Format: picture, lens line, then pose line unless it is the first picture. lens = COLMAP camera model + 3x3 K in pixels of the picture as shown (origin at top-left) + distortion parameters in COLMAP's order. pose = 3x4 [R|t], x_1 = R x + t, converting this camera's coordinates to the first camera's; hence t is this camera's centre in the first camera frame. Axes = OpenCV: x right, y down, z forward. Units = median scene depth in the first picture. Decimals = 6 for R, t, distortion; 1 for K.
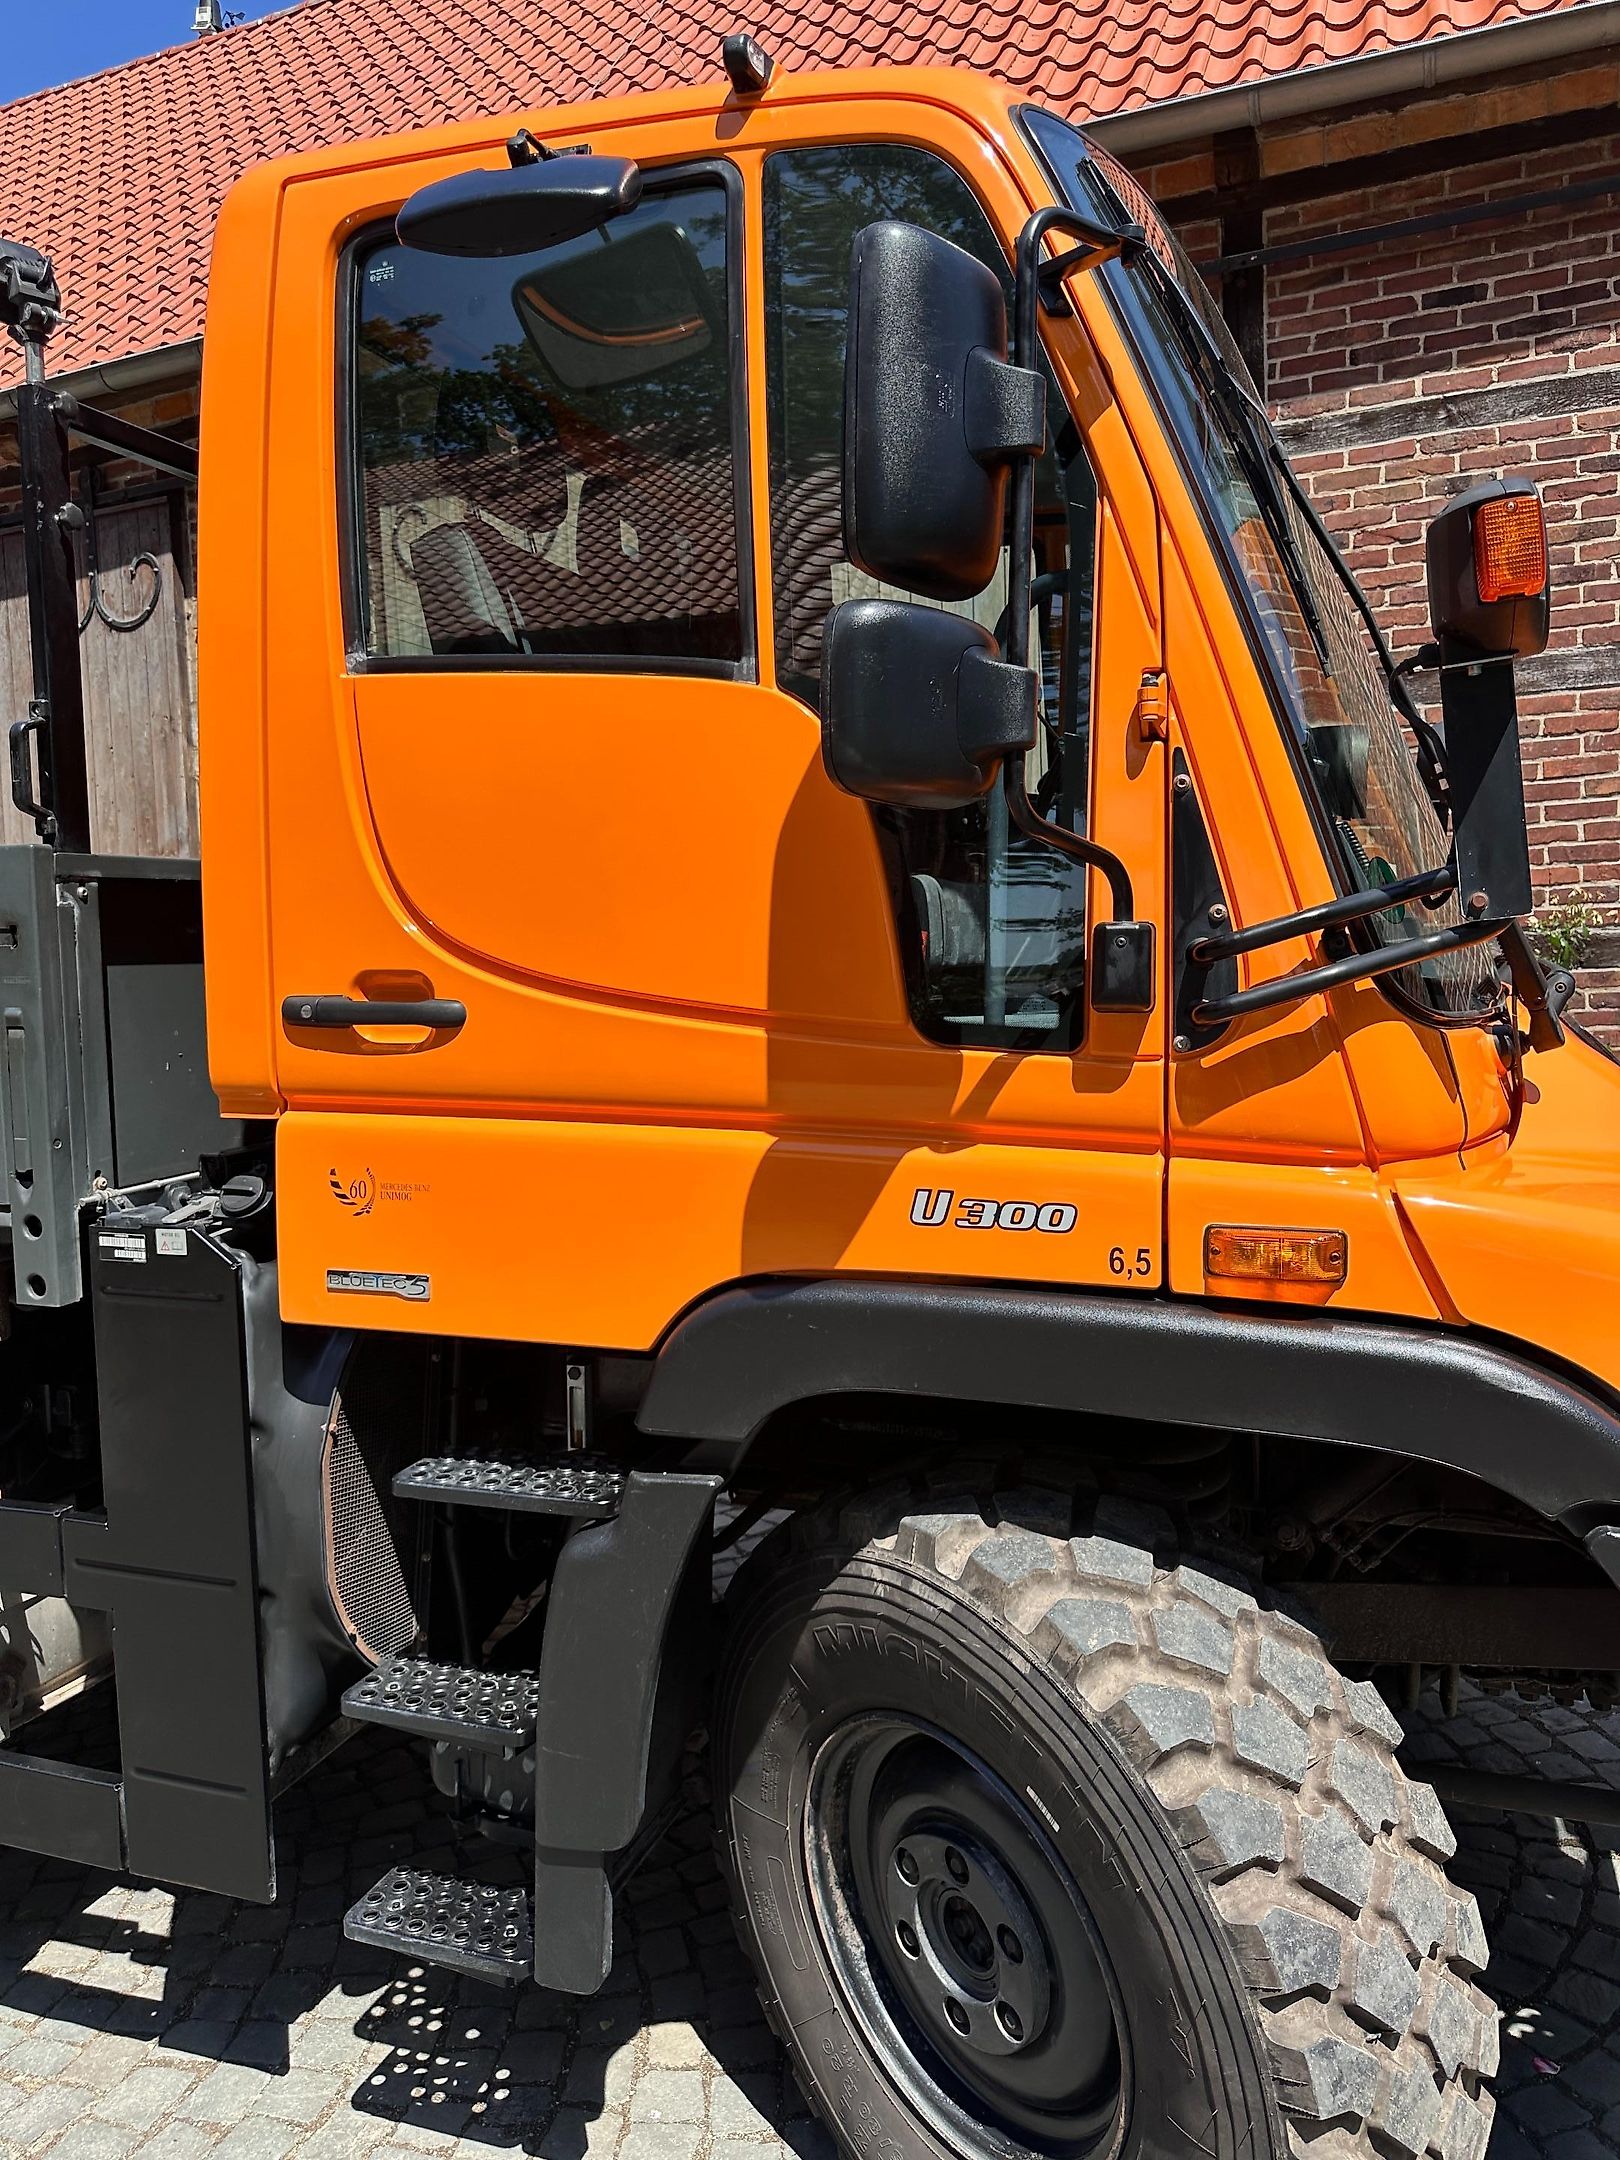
lens RADIAL K [[1510.5, 0, 819.7], [0, 1510.5, 1078.7], [0, 0, 1]] dist [0.056877, -0.056853]
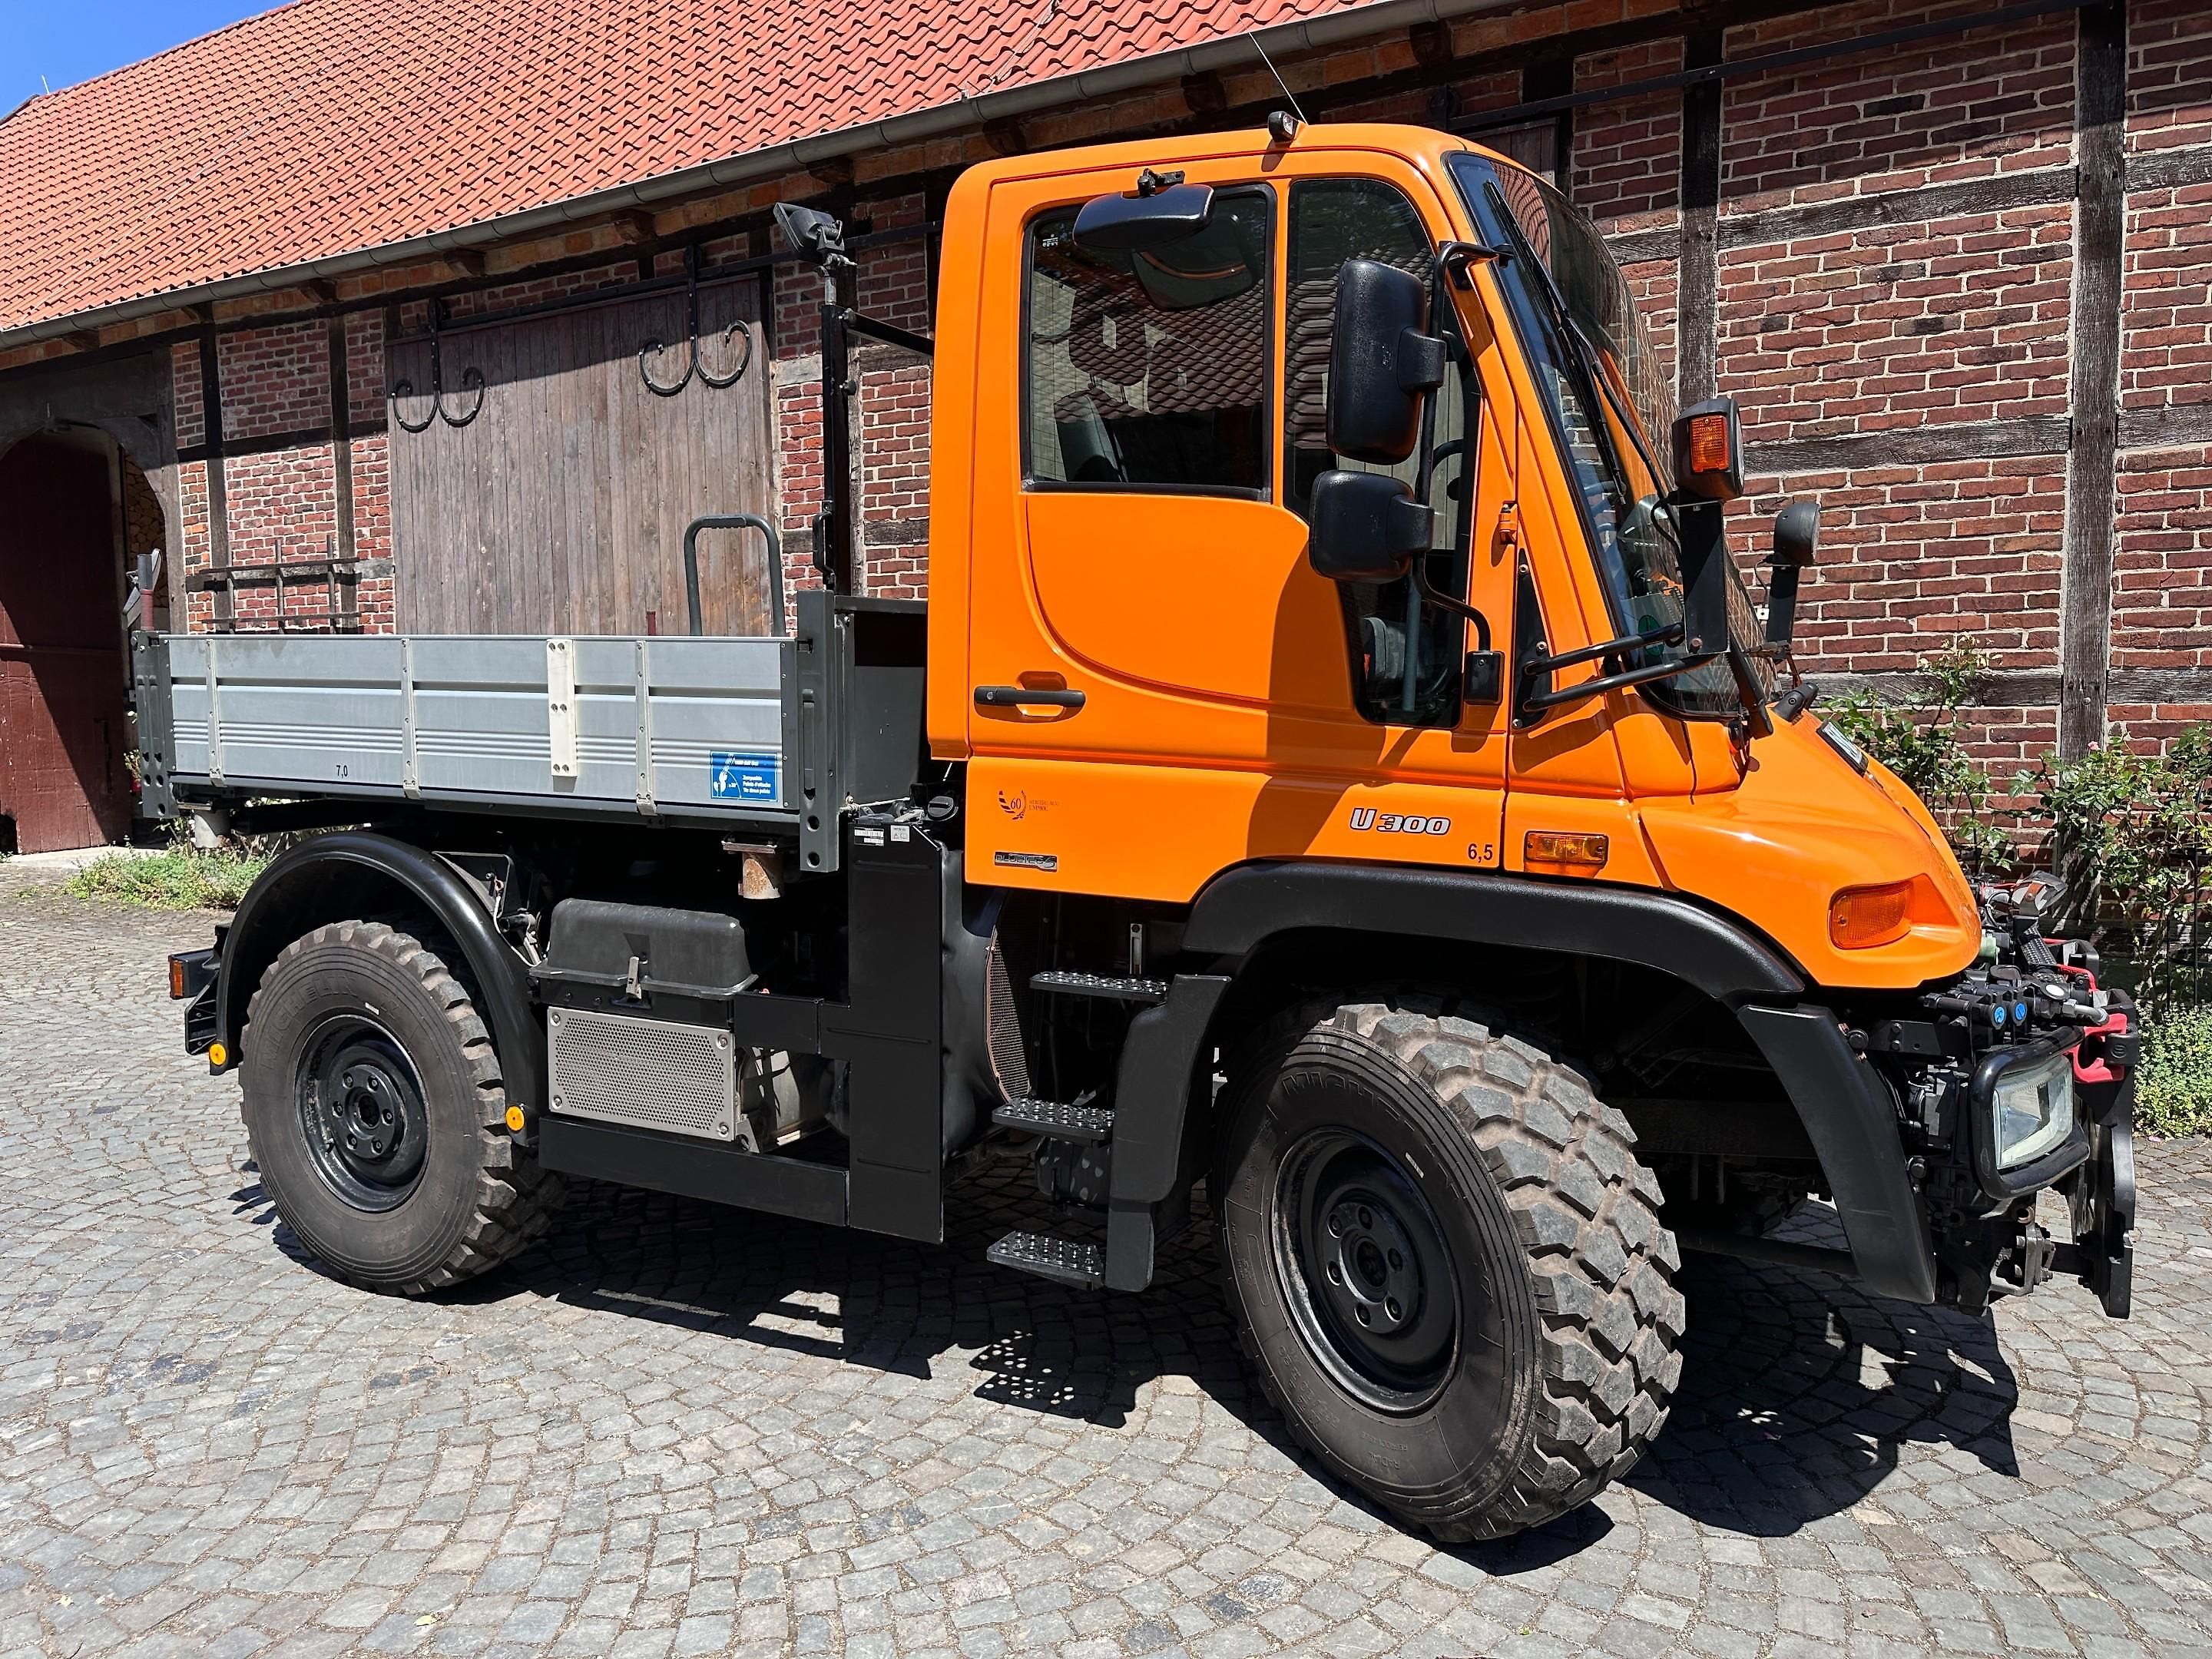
lens RADIAL K [[1546.9, 0, 1091.1], [0, 1546.9, 823.2], [0, 0, 1]] dist [0.056877, -0.056853]
pose [[0.990851, 0.038428, -0.129374, -0.003478], [-0.037114, 0.999232, 0.012553, 0.069952], [0.129757, -0.007637, 0.991516, -0.657843]]
